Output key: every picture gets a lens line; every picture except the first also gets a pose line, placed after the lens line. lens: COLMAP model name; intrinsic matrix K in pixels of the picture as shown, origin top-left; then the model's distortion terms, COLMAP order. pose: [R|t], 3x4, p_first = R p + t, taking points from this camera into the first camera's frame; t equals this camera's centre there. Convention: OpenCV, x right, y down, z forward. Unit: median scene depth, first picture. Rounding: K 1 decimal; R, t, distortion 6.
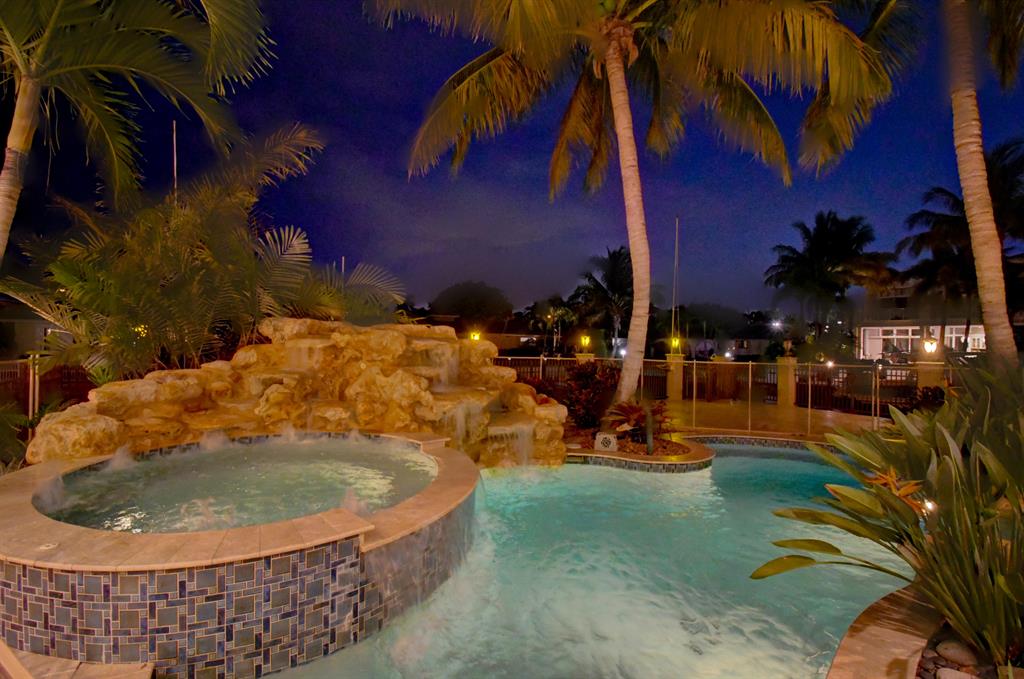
lens RADIAL K [[456.5, 0, 506.7], [0, 456.5, 343.8], [0, 0, 1]] dist [0.001505, -0.016243]
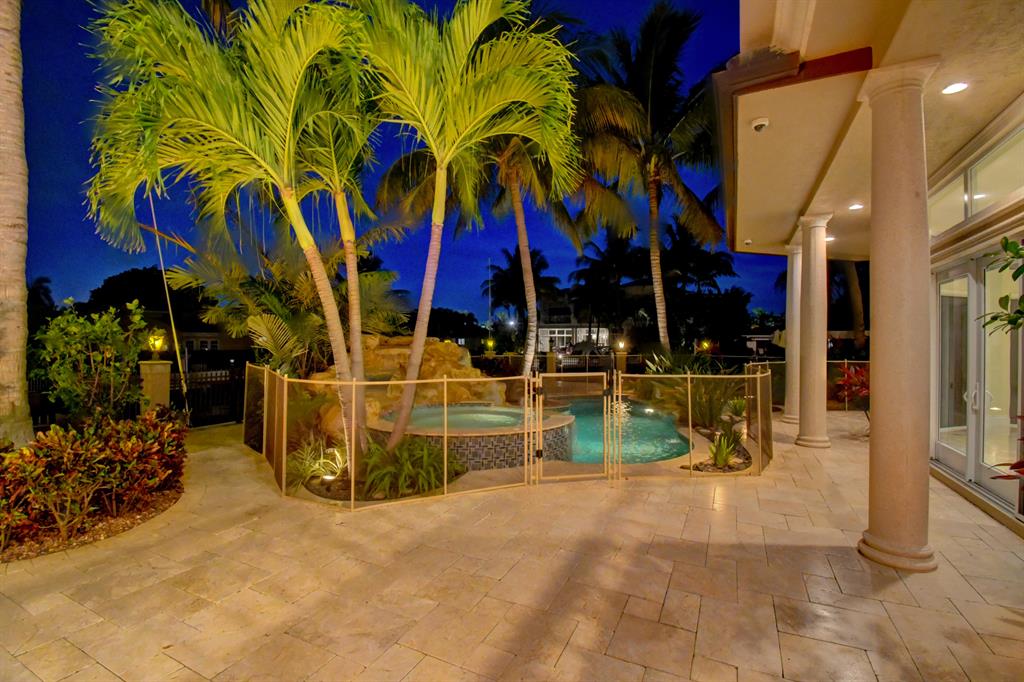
lens RADIAL K [[456.5, 0, 511.0], [0, 456.5, 338.4], [0, 0, 1]] dist [0.001505, -0.016243]
pose [[0.798716, -0.009323, 0.601636, -0.137960], [0.014534, 0.999887, -0.003801, -0.003589], [-0.601532, 0.011780, 0.798762, -0.061601]]
